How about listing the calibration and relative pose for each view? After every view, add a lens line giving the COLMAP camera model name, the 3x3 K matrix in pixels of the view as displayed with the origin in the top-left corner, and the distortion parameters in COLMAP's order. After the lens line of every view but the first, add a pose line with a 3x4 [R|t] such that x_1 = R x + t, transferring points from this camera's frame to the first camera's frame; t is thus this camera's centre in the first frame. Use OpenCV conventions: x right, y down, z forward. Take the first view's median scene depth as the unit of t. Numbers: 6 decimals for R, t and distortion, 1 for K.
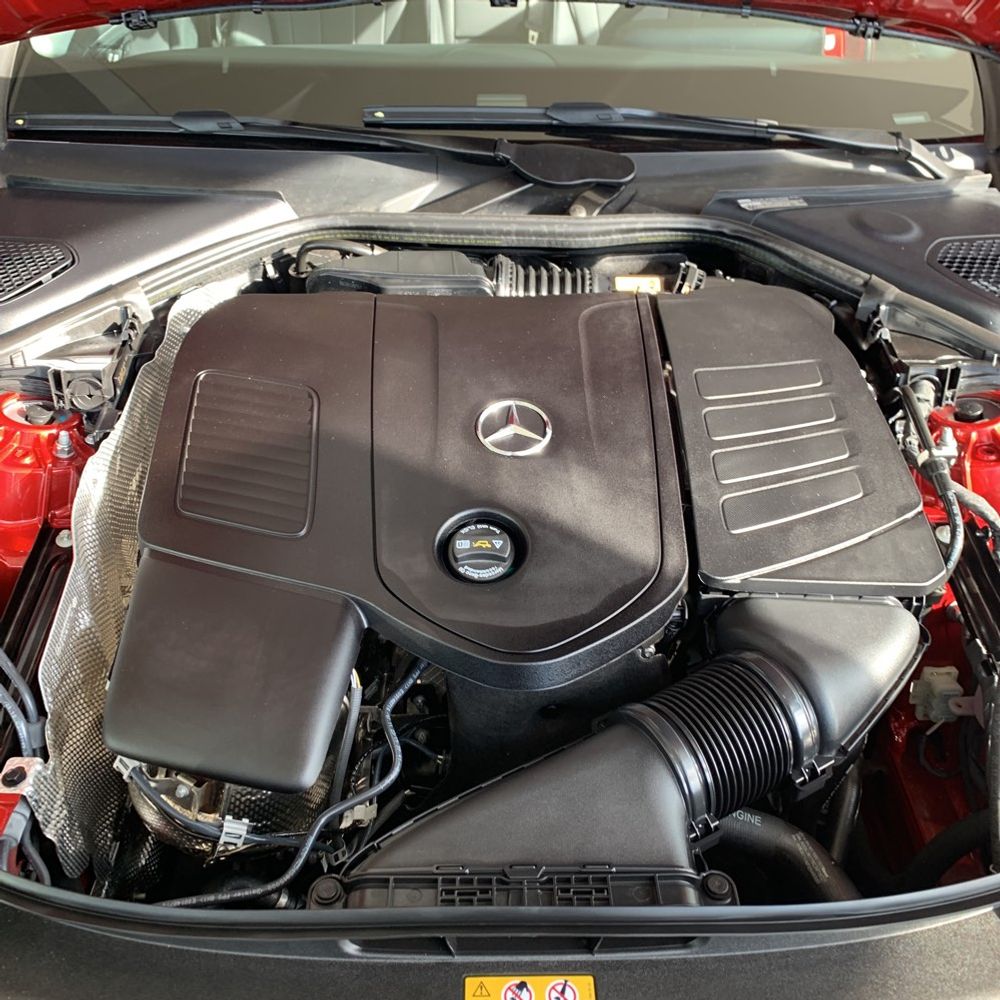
lens RADIAL K [[1057.2, 0, 500.0], [0, 1057.2, 500.0], [0, 0, 1]] dist [0.067418, -0.118880]
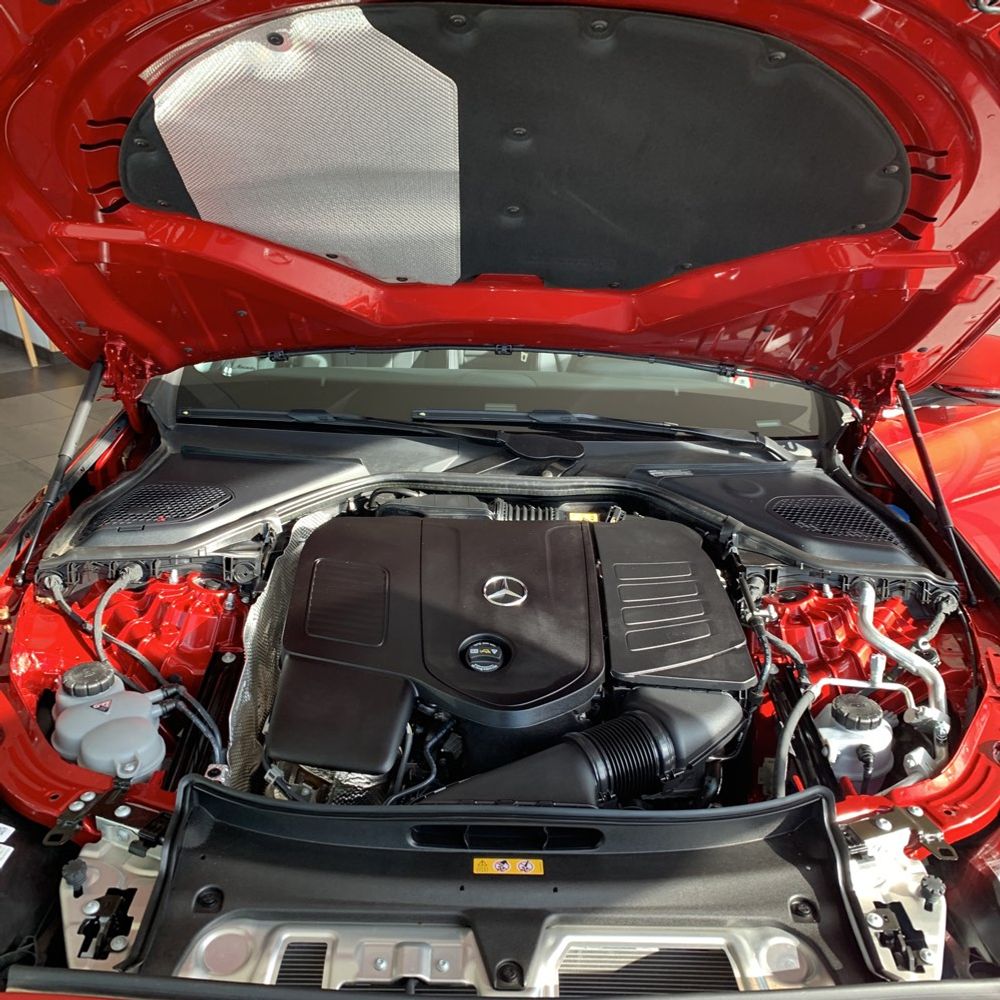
lens RADIAL K [[1057.2, 0, 500.0], [0, 1057.2, 500.0], [0, 0, 1]] dist [0.067418, -0.118880]
pose [[0.999751, 0.021557, 0.005741, -0.006412], [-0.019343, 0.965865, -0.258324, 0.193332], [-0.011114, 0.258148, 0.966041, -0.570604]]
